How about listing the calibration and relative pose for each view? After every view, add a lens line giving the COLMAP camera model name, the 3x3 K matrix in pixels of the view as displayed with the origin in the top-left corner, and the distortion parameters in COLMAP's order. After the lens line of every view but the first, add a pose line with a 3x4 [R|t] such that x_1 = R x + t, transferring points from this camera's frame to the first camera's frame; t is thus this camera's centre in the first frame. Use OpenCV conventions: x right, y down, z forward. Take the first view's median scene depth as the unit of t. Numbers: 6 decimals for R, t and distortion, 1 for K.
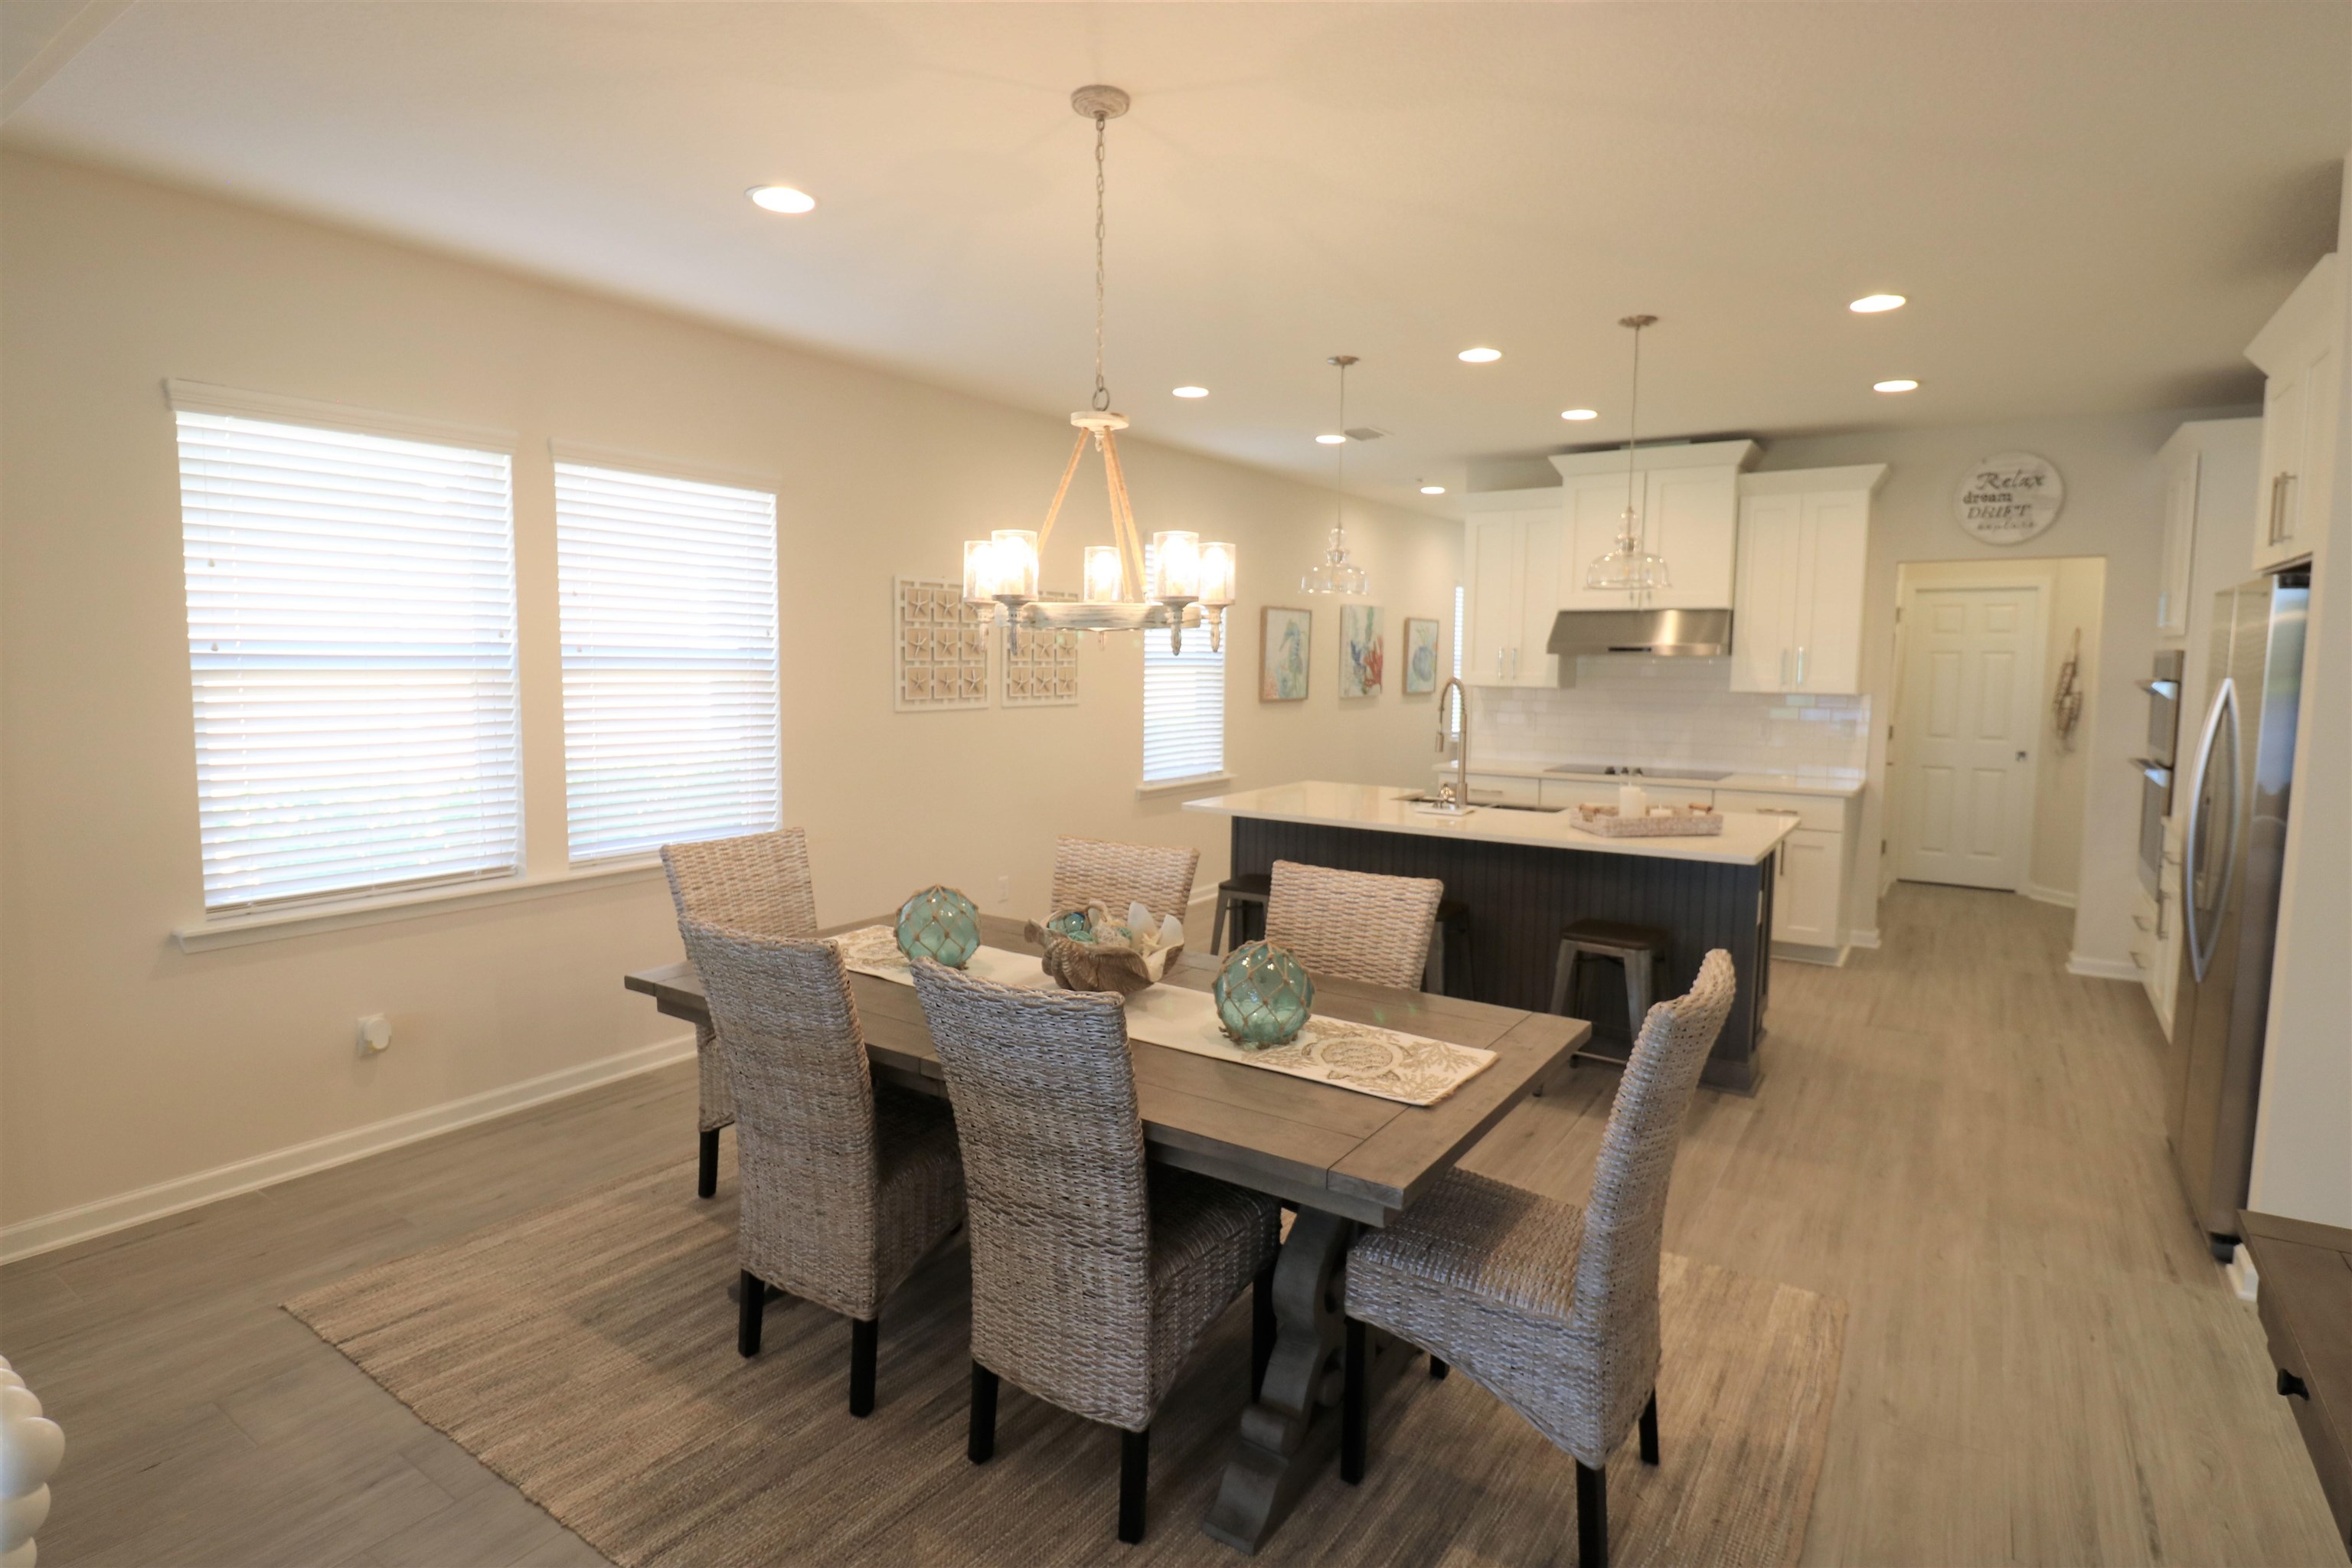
lens RADIAL K [[1171.5, 0, 1203.5], [0, 1171.5, 752.8], [0, 0, 1]] dist [0.016191, -0.018670]
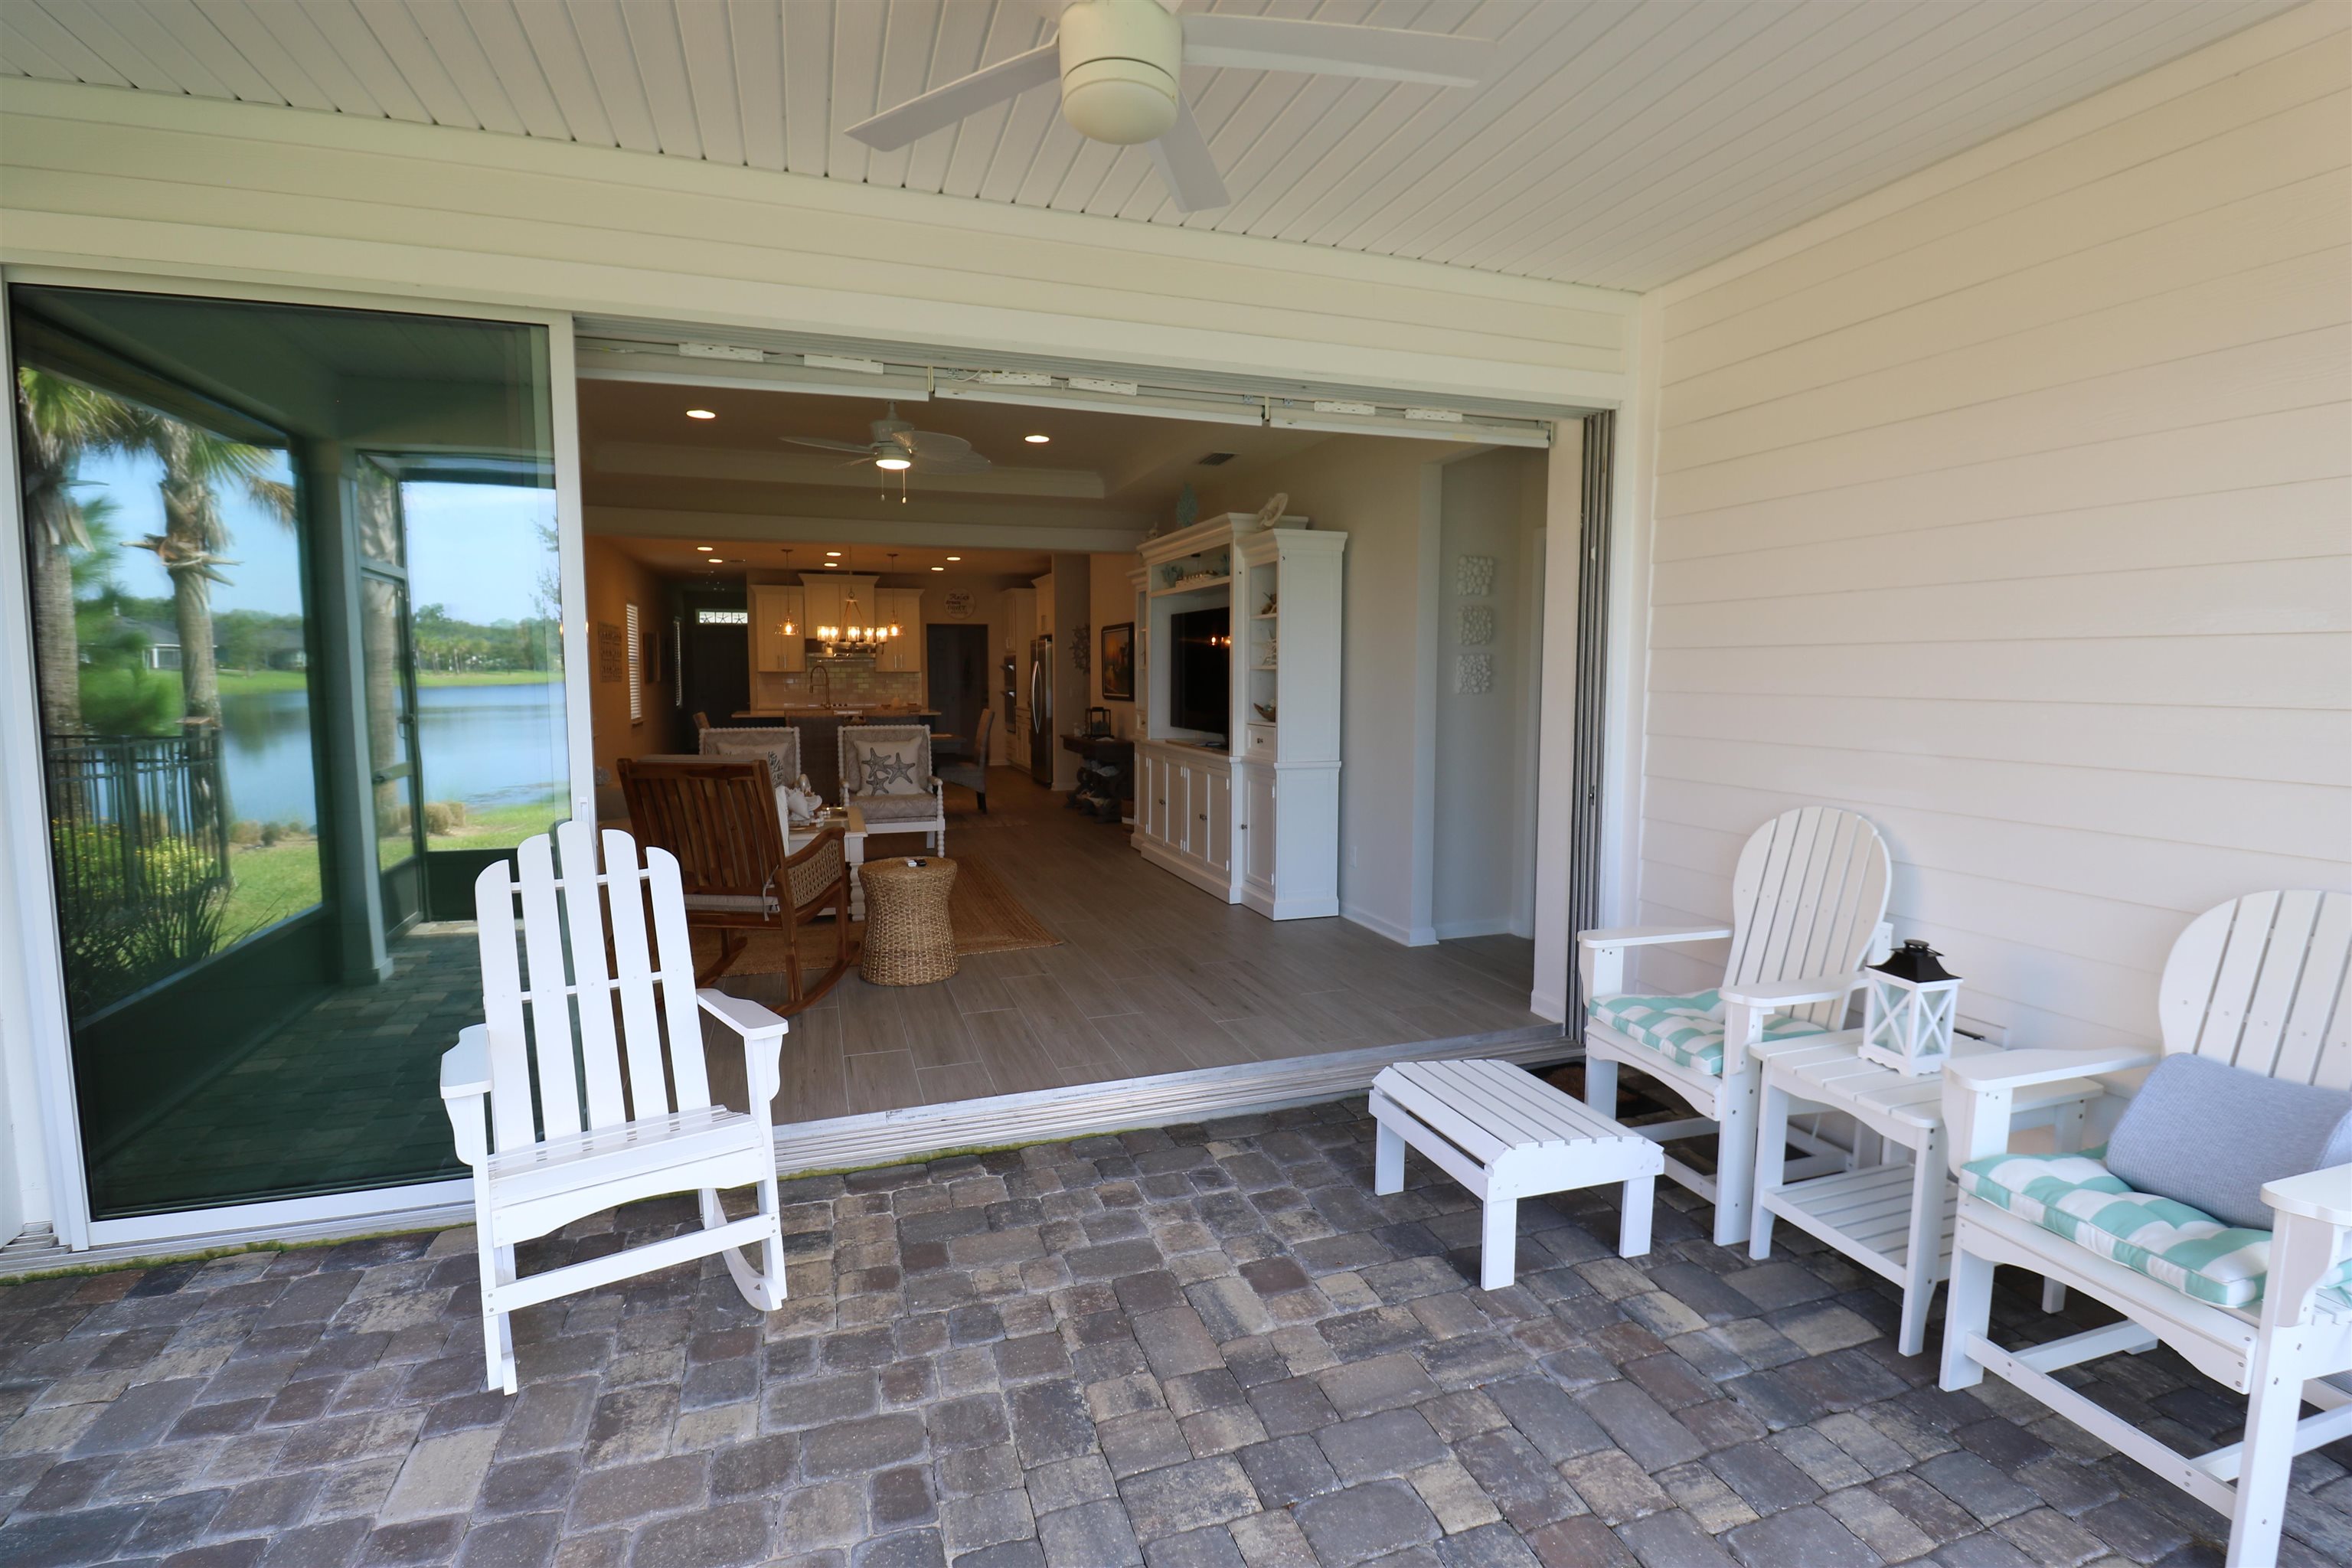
lens RADIAL K [[1106.2, 0, 1176.0], [0, 1106.2, 784.0], [0, 0, 1]] dist [-0.000648, -0.009235]
pose [[0.615406, -0.091209, 0.782915, -0.905694], [0.073571, 0.995593, 0.058156, 0.083335], [-0.784769, 0.021810, 0.619404, -0.851317]]
